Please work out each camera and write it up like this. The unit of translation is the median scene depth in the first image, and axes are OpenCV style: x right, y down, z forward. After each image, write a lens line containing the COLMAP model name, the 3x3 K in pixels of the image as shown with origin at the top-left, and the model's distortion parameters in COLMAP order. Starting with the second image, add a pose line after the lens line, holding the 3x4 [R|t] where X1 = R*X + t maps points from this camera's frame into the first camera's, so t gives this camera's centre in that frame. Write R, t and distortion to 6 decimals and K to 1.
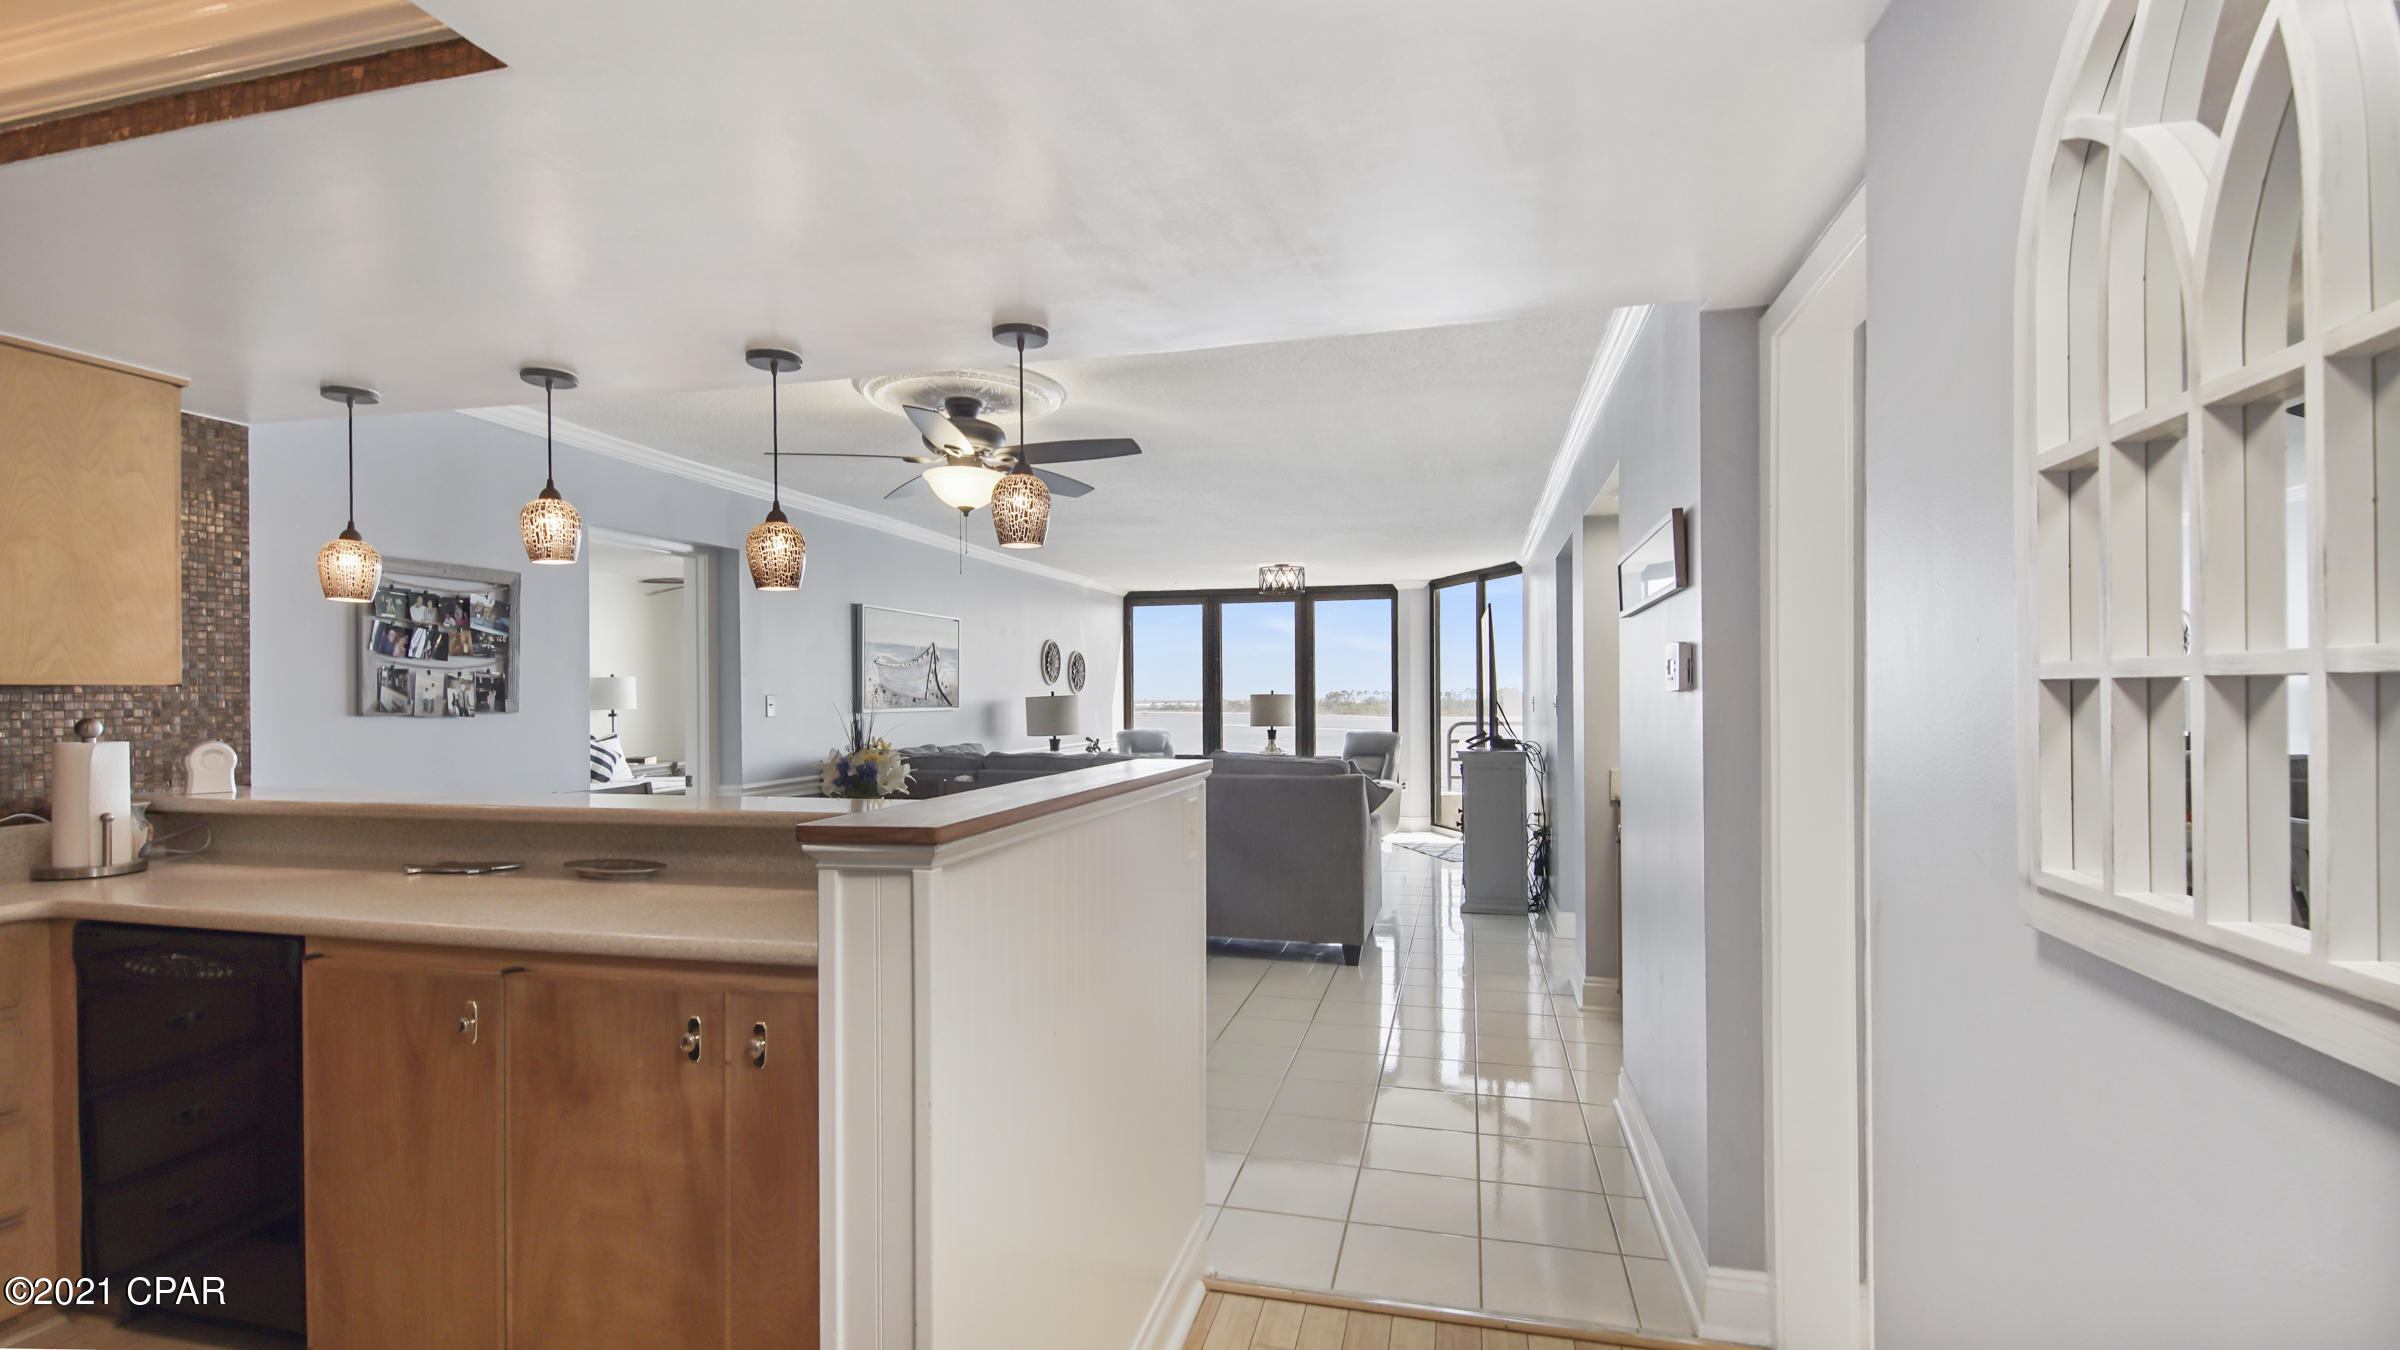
lens RADIAL K [[1067.5, 0, 1200.5], [0, 1067.5, 687.5], [0, 0, 1]] dist [0.026480, 0.000154]
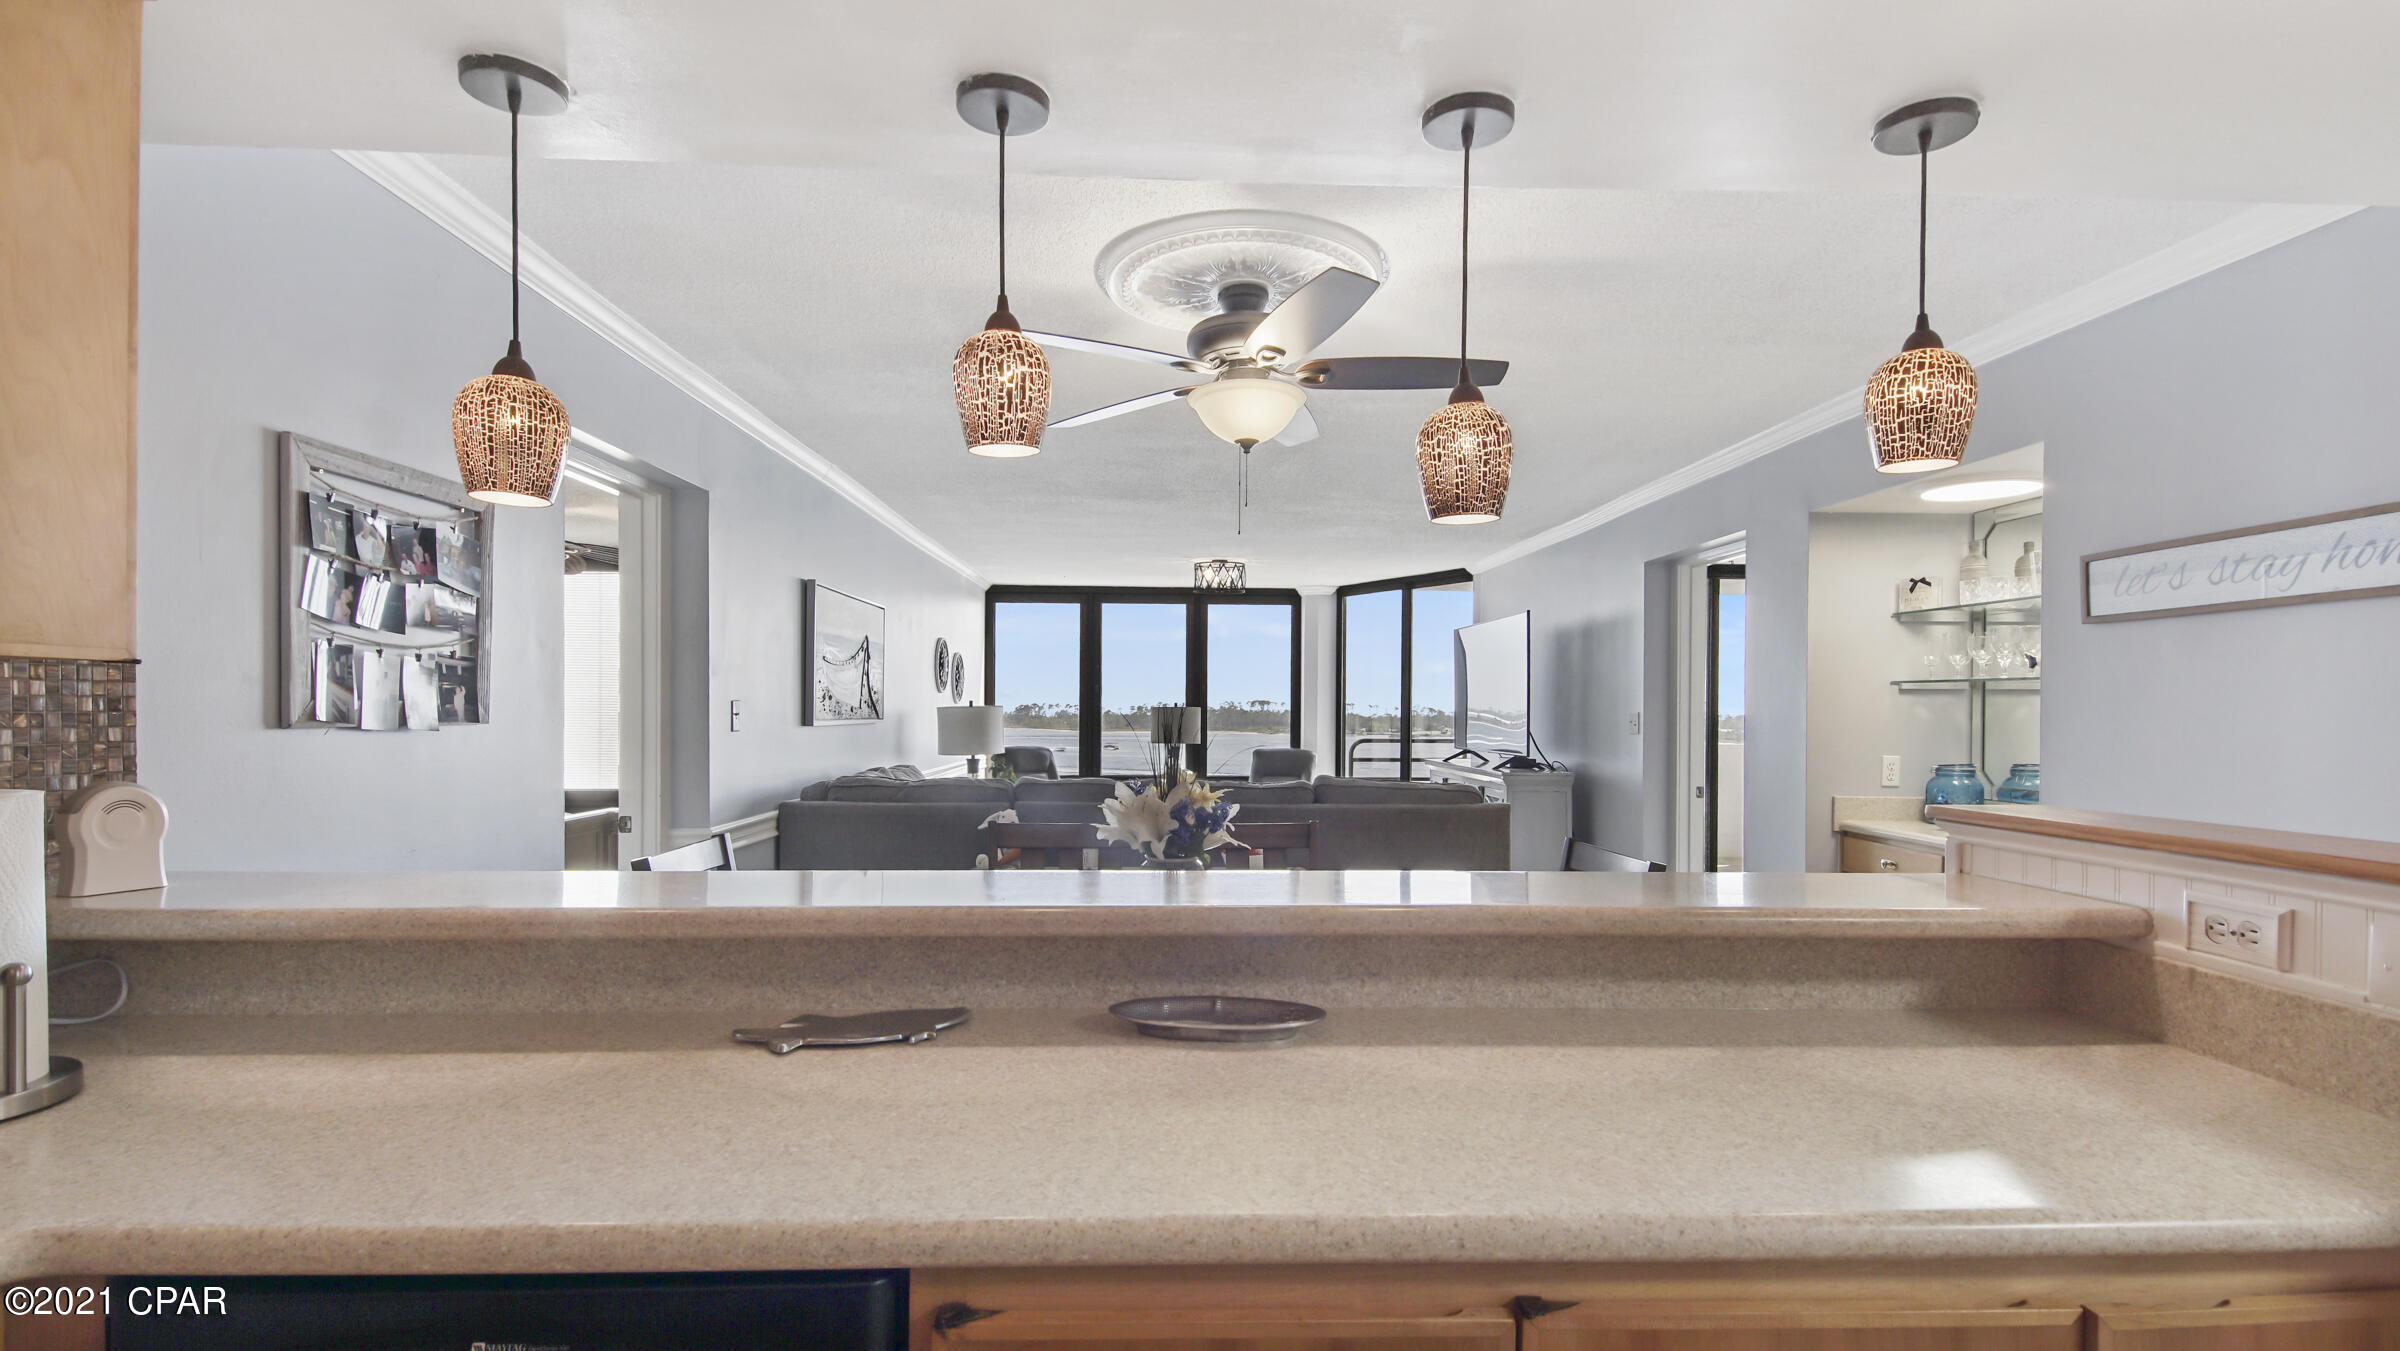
lens RADIAL K [[1098.9, 0, 1203.4], [0, 1098.9, 714.6], [0, 0, 1]] dist [0.018724, -0.000126]
pose [[0.958082, 0.009736, 0.286330, -0.180025], [-0.013362, 0.999853, 0.010714, 0.002542], [-0.286183, -0.014091, 0.958071, 0.120886]]
